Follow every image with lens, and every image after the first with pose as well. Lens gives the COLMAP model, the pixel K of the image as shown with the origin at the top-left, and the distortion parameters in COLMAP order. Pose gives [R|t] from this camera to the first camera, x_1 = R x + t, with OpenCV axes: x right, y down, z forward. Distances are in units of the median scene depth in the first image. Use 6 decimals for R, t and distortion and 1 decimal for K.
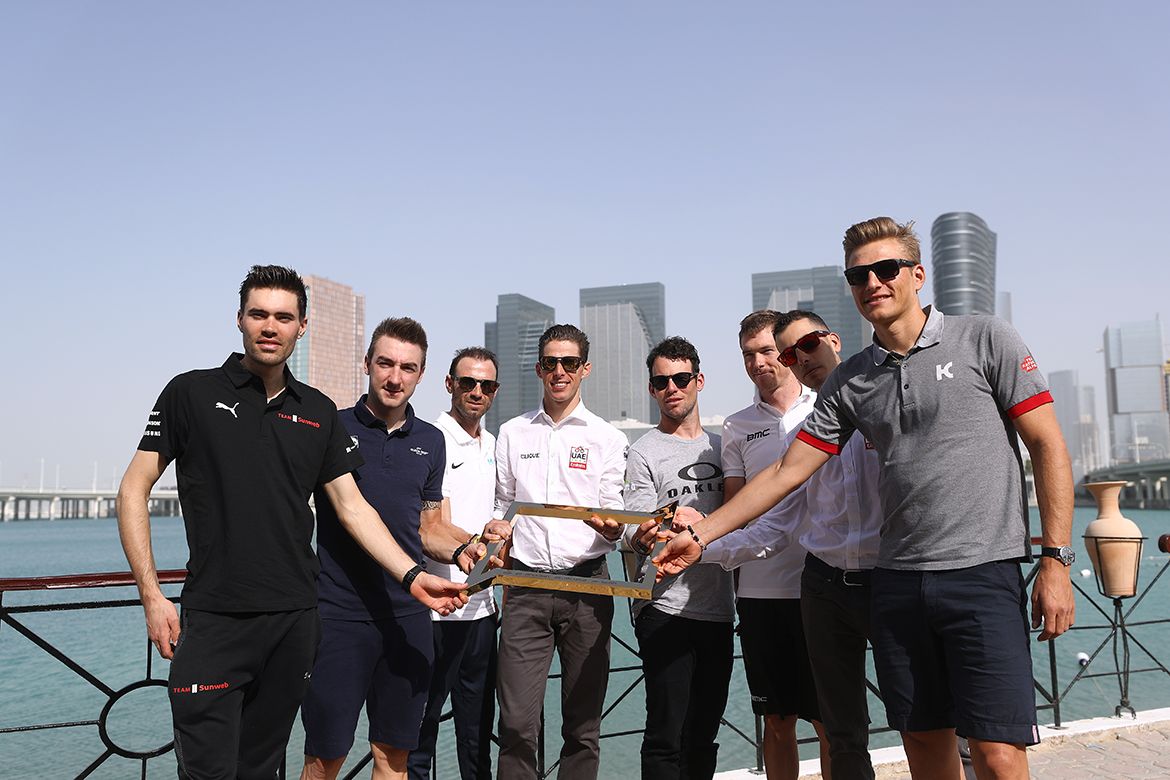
lens RADIAL K [[1362.3, 0, 583.5], [0, 1362.3, 338.8], [0, 0, 1]] dist [0.056401, 0.000000]
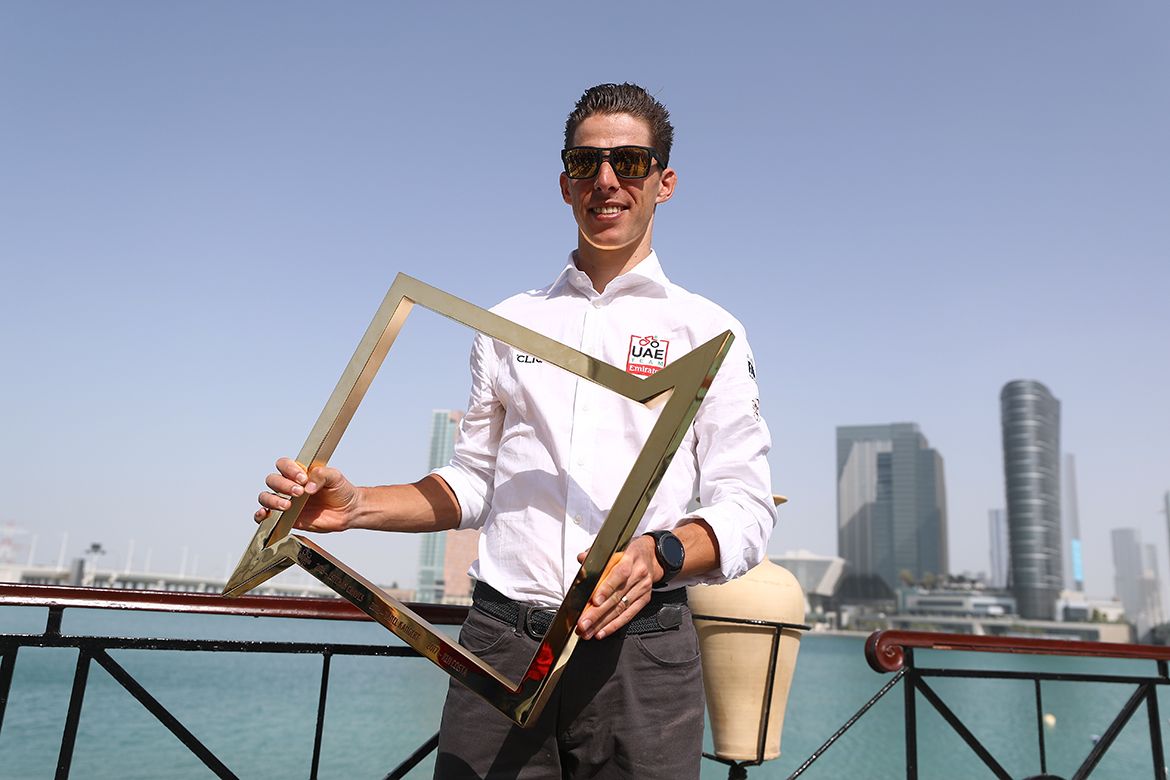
lens RADIAL K [[928.0, 0, 576.7], [0, 928.0, 391.6], [0, 0, 1]] dist [0.009788, 0.017685]
pose [[0.991682, 0.034611, -0.123970, 0.004120], [-0.051677, 0.989192, -0.137214, 0.041795], [0.117881, 0.142479, 0.982753, 0.209680]]
